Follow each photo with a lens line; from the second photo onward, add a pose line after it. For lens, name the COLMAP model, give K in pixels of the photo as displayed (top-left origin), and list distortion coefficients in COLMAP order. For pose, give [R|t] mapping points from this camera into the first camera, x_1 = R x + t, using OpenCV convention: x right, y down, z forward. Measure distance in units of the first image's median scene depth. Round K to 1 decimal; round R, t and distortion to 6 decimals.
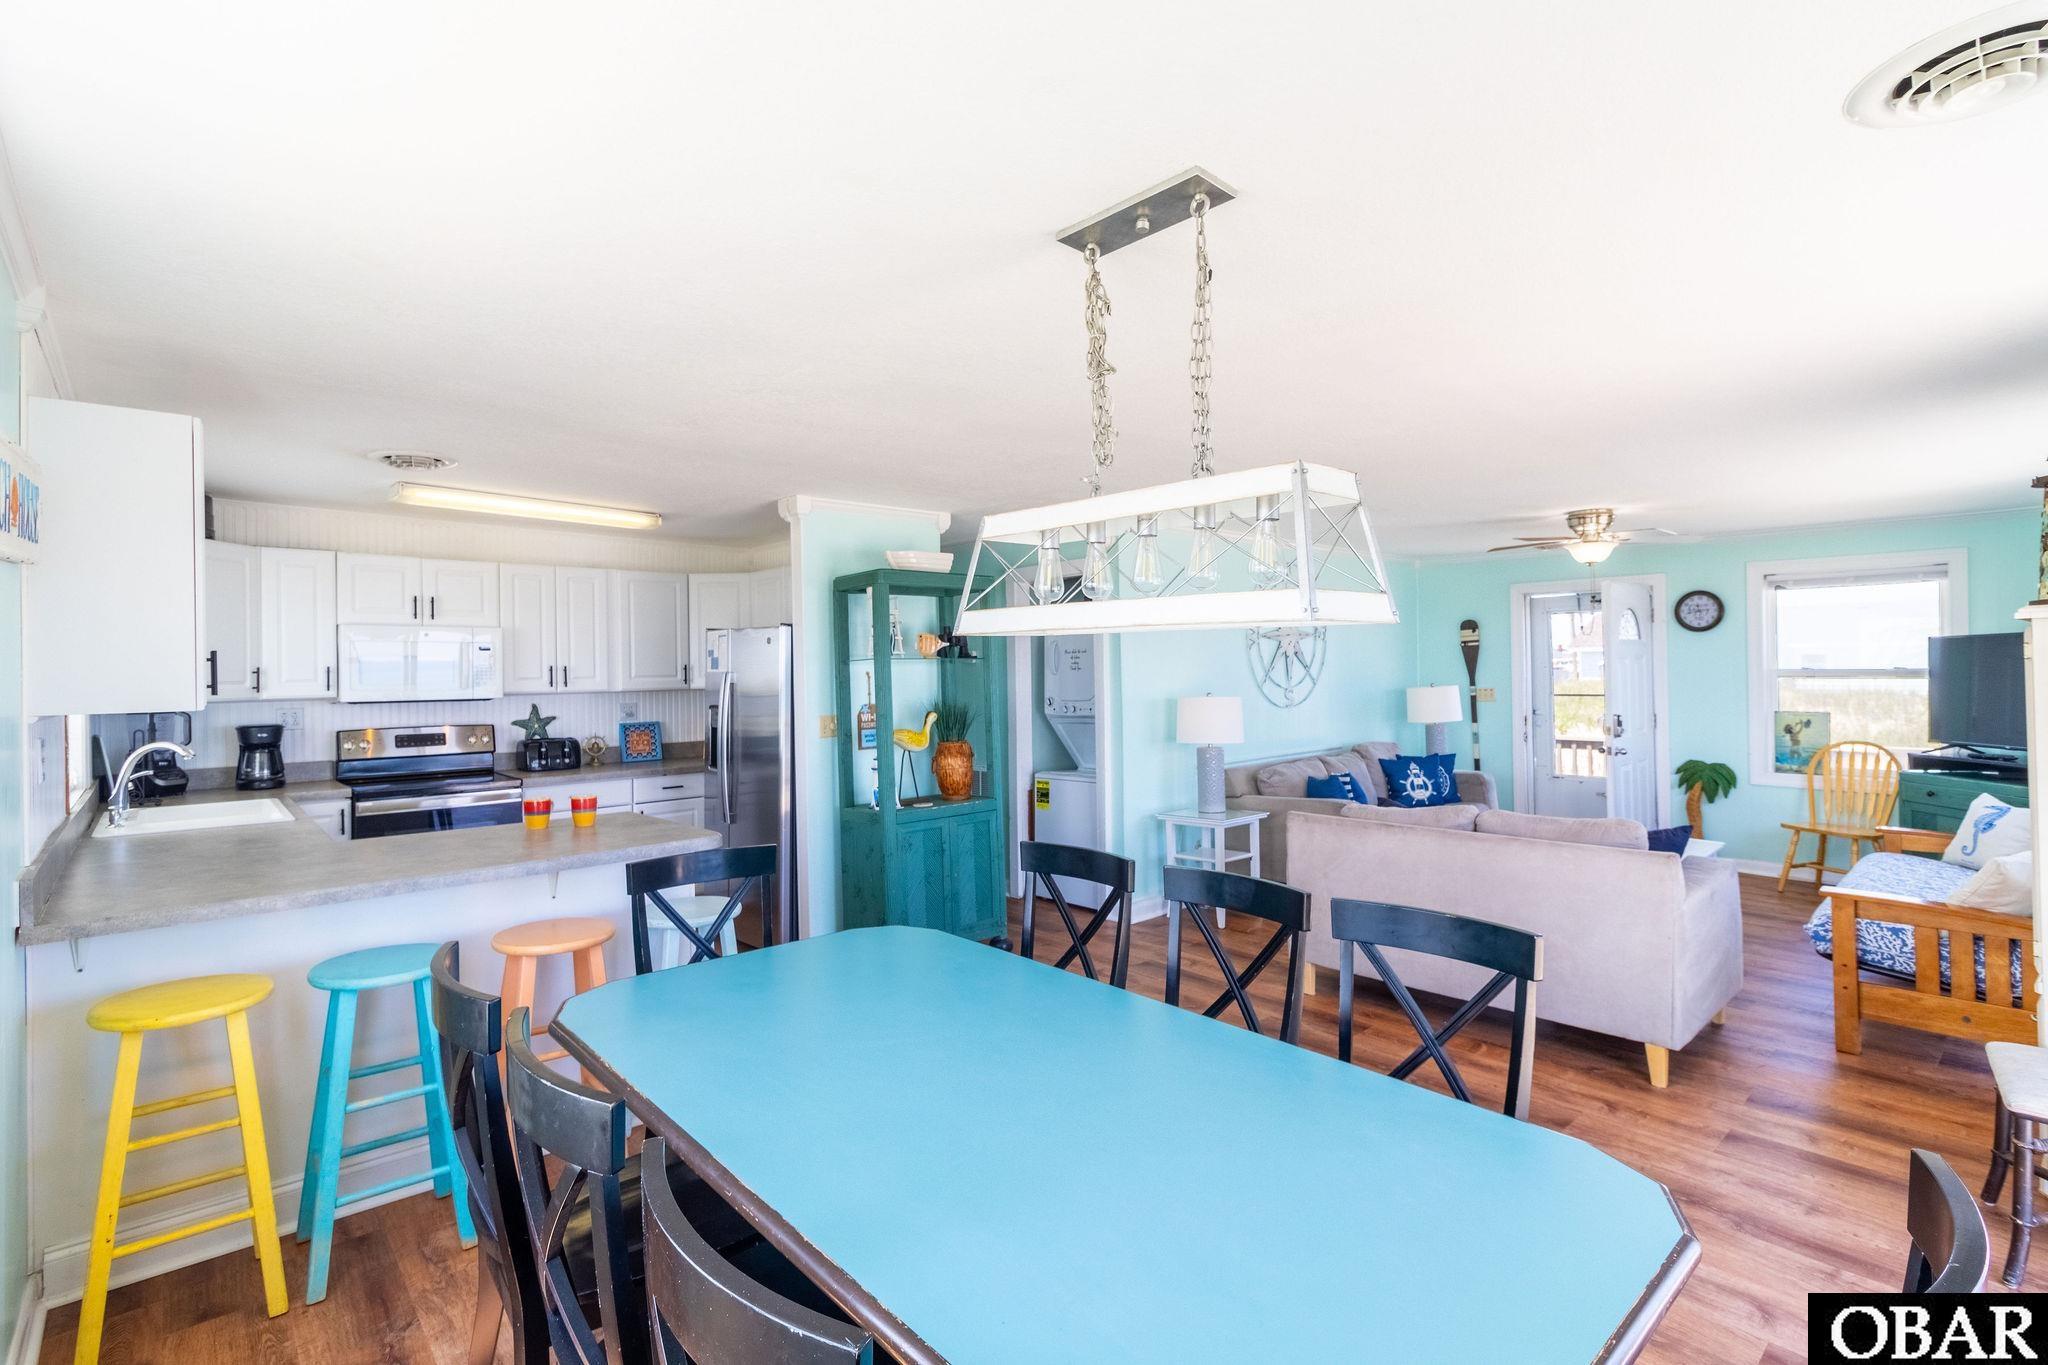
lens RADIAL K [[946.5, 0, 1056.4], [0, 946.5, 660.8], [0, 0, 1]] dist [0.001414, 0.000985]
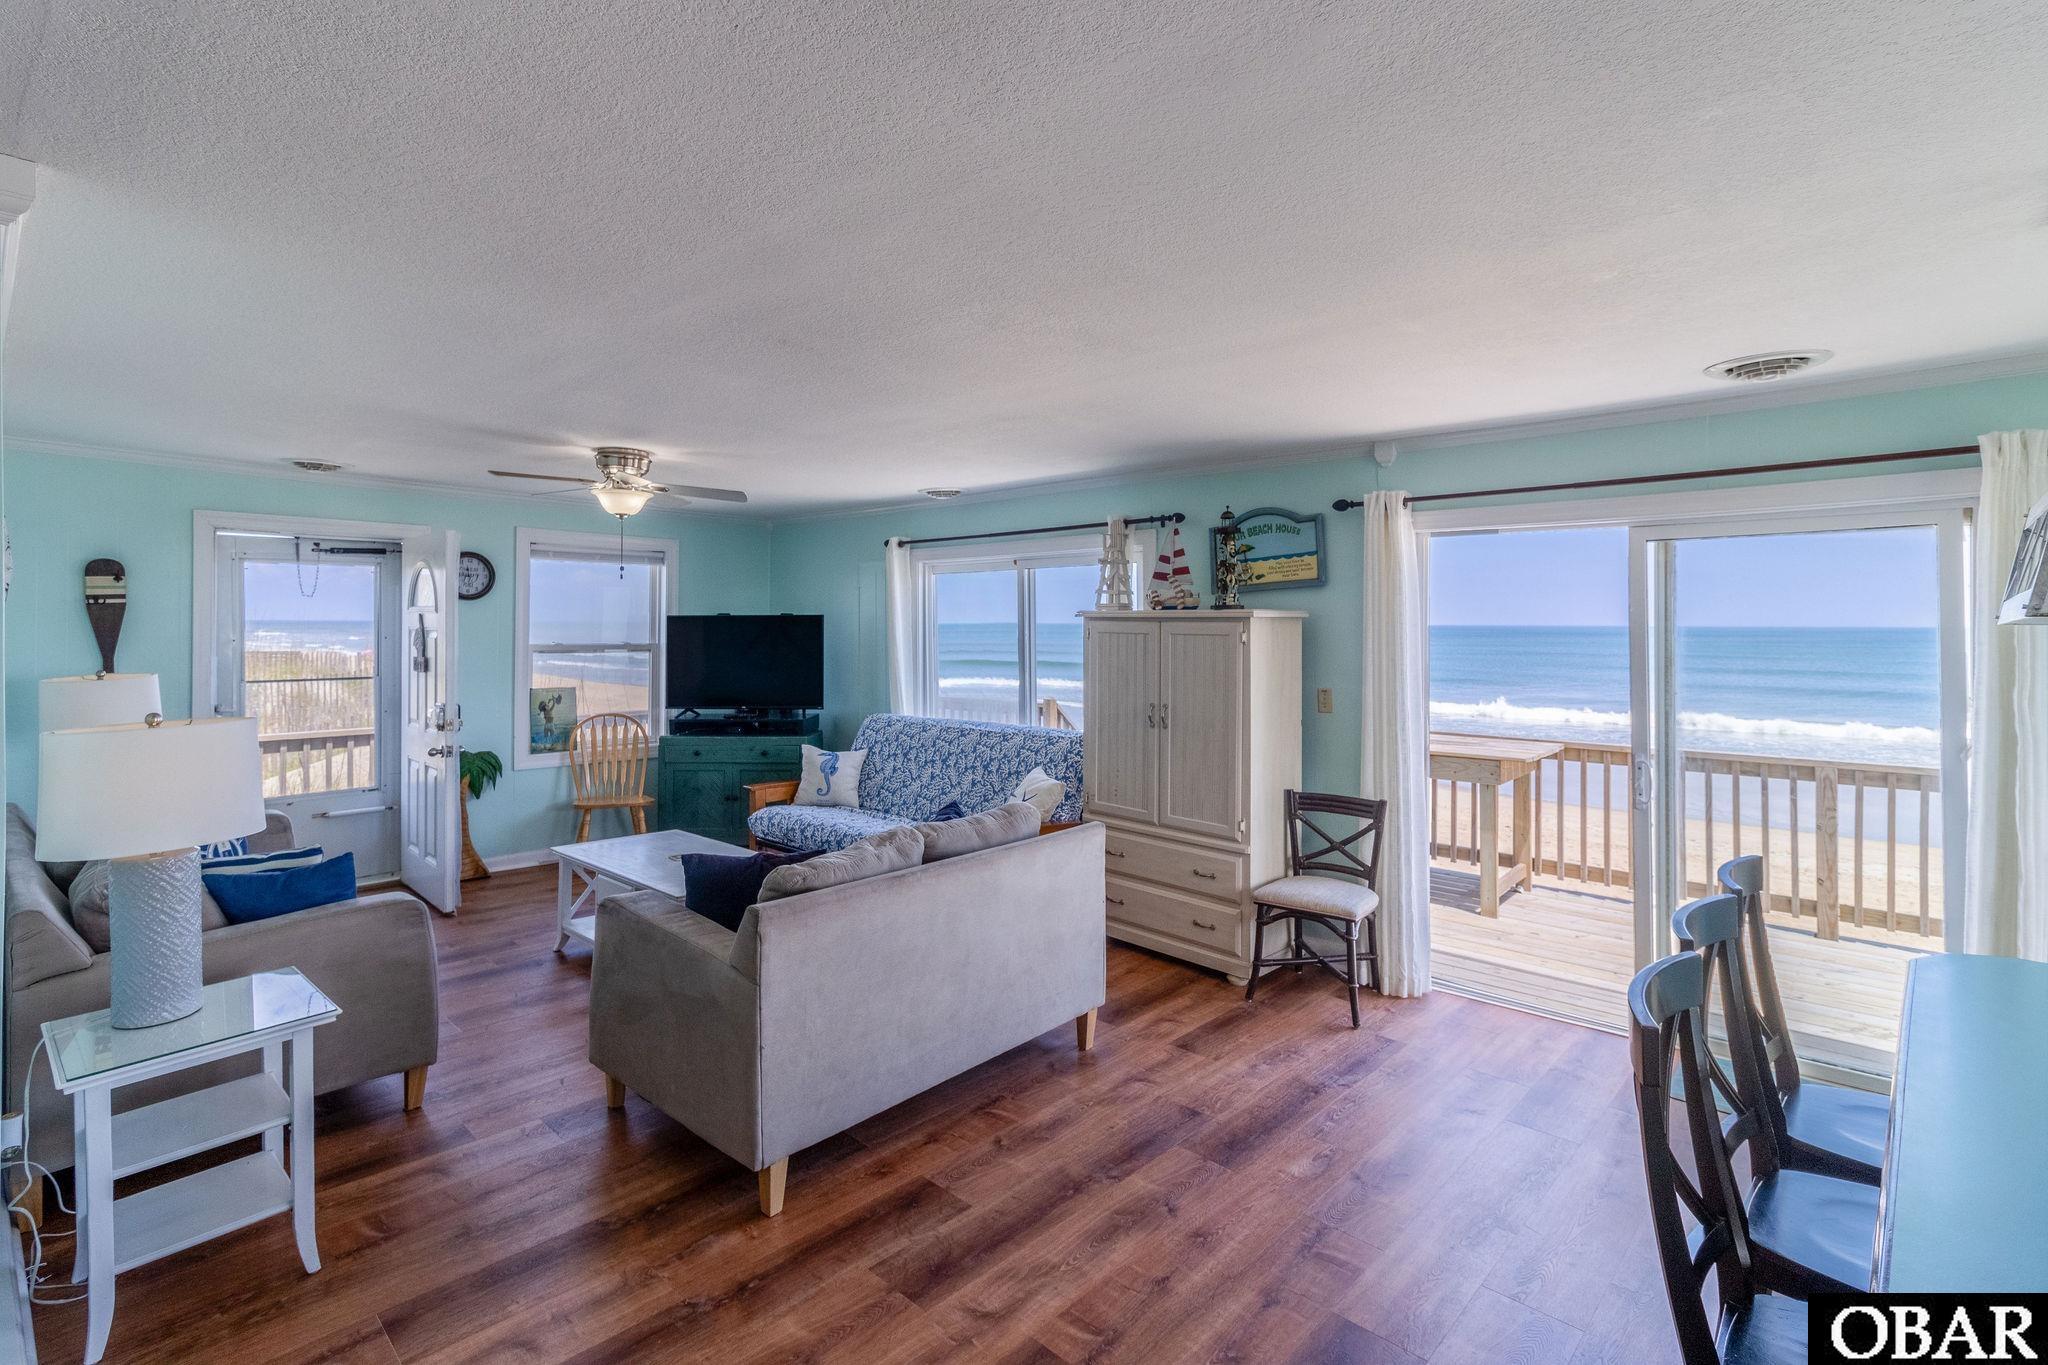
lens RADIAL K [[975.5, 0, 977.2], [0, 975.5, 618.7], [0, 0, 1]] dist [0.000846, 0.000248]
pose [[-0.044720, 0.021001, 0.998779, -0.244936], [-0.011858, 0.999697, -0.021552, -0.000329], [-0.998929, -0.012808, -0.044457, 0.647339]]
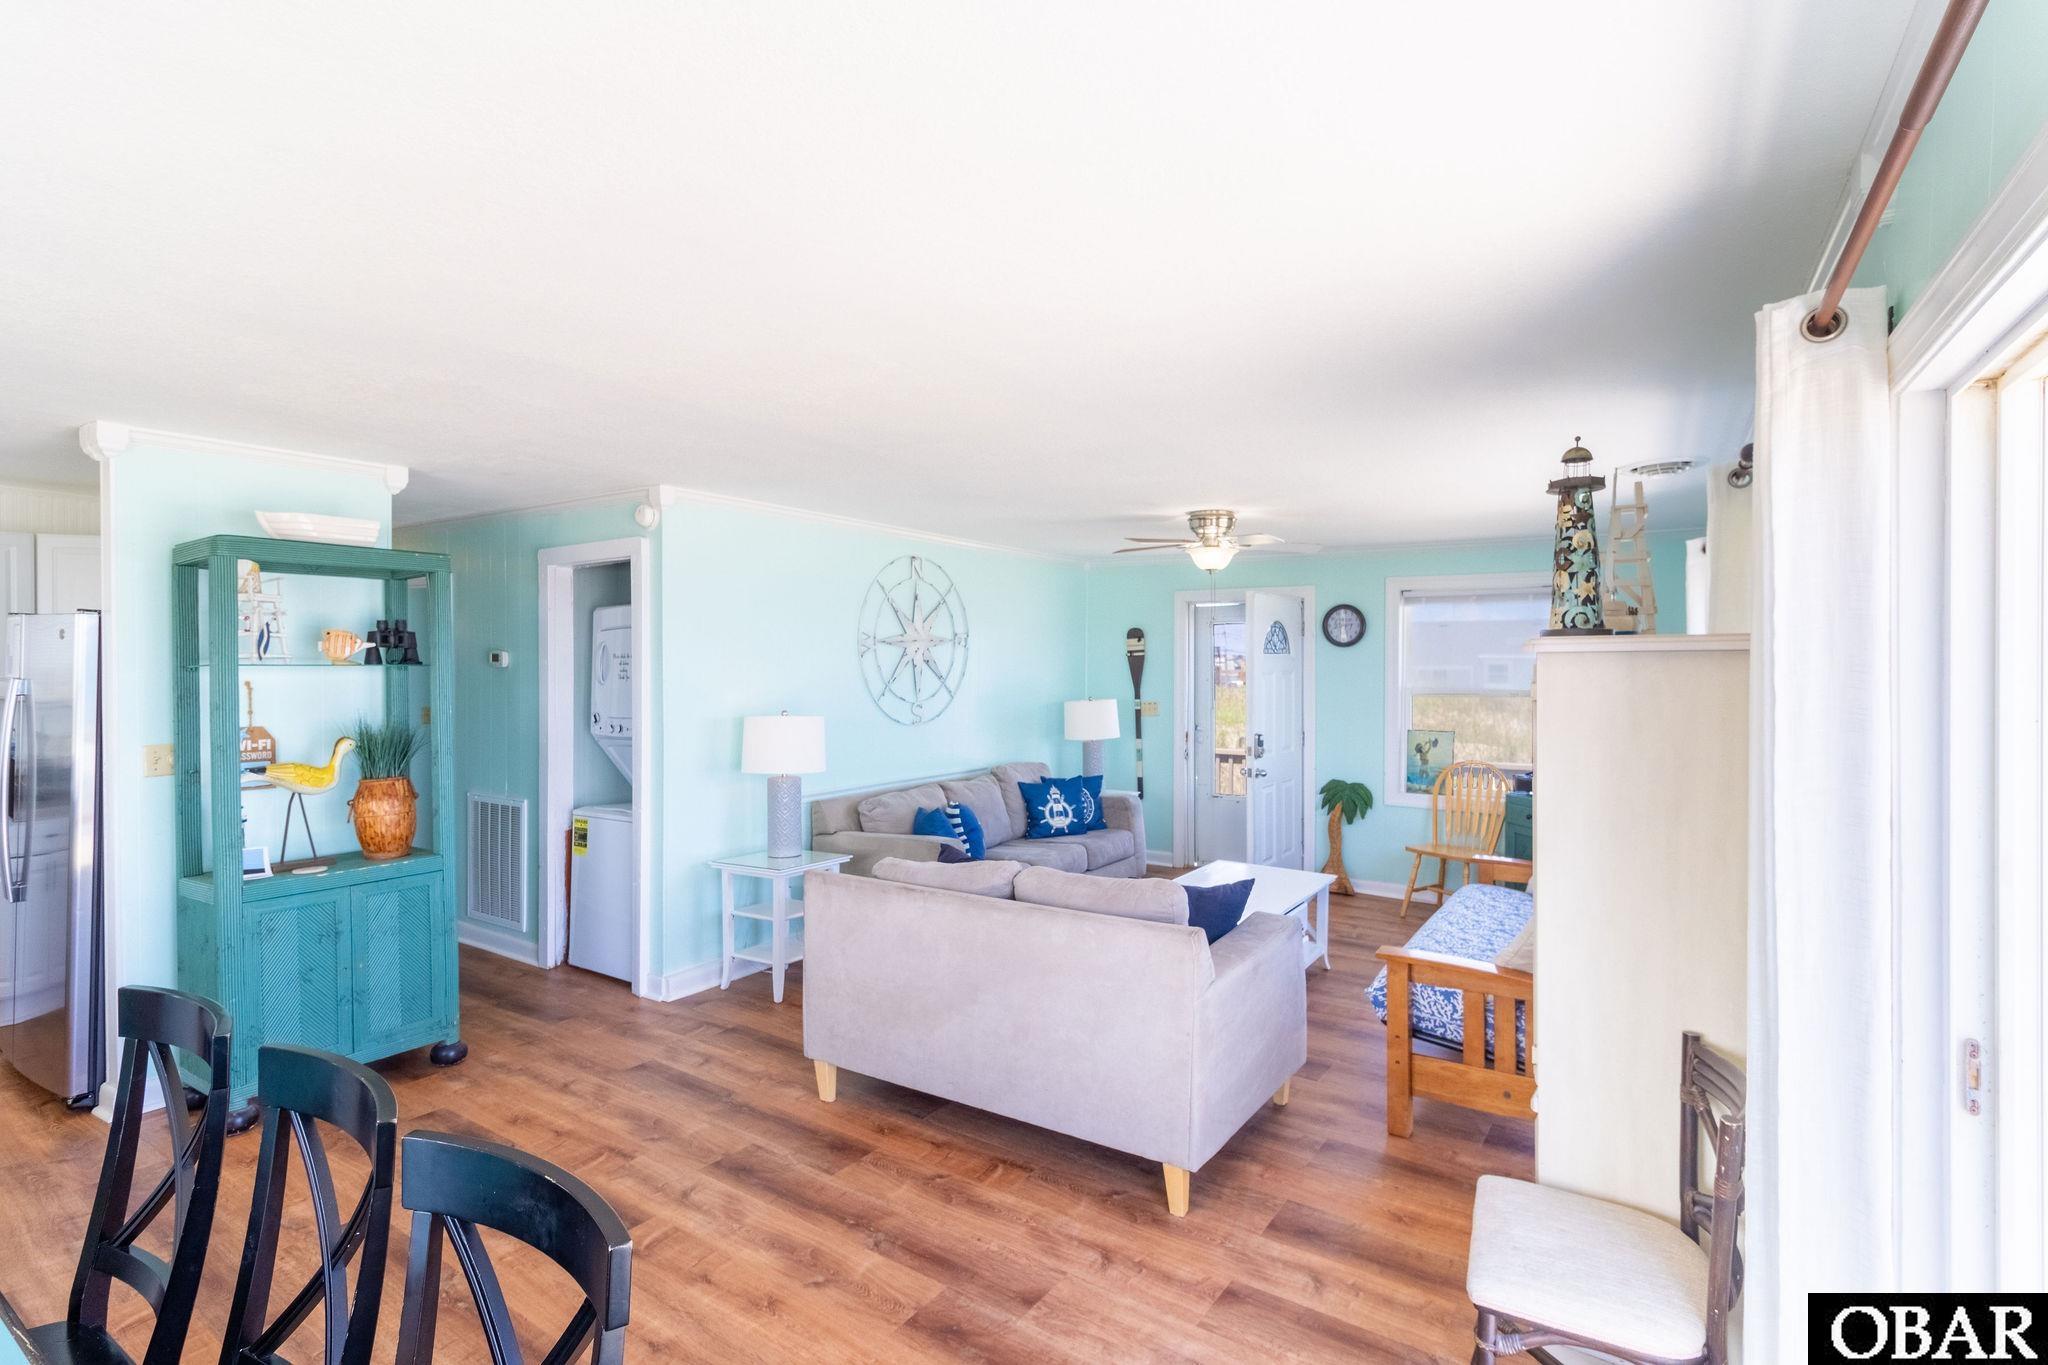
lens RADIAL K [[967.1, 0, 1066.4], [0, 967.1, 668.4], [0, 0, 1]] dist [0.001260, -0.000071]
pose [[0.969951, 0.015662, 0.242796, 0.184914], [-0.017829, 0.999818, 0.006727, -0.011719], [-0.242646, -0.010853, 0.970054, 0.124896]]
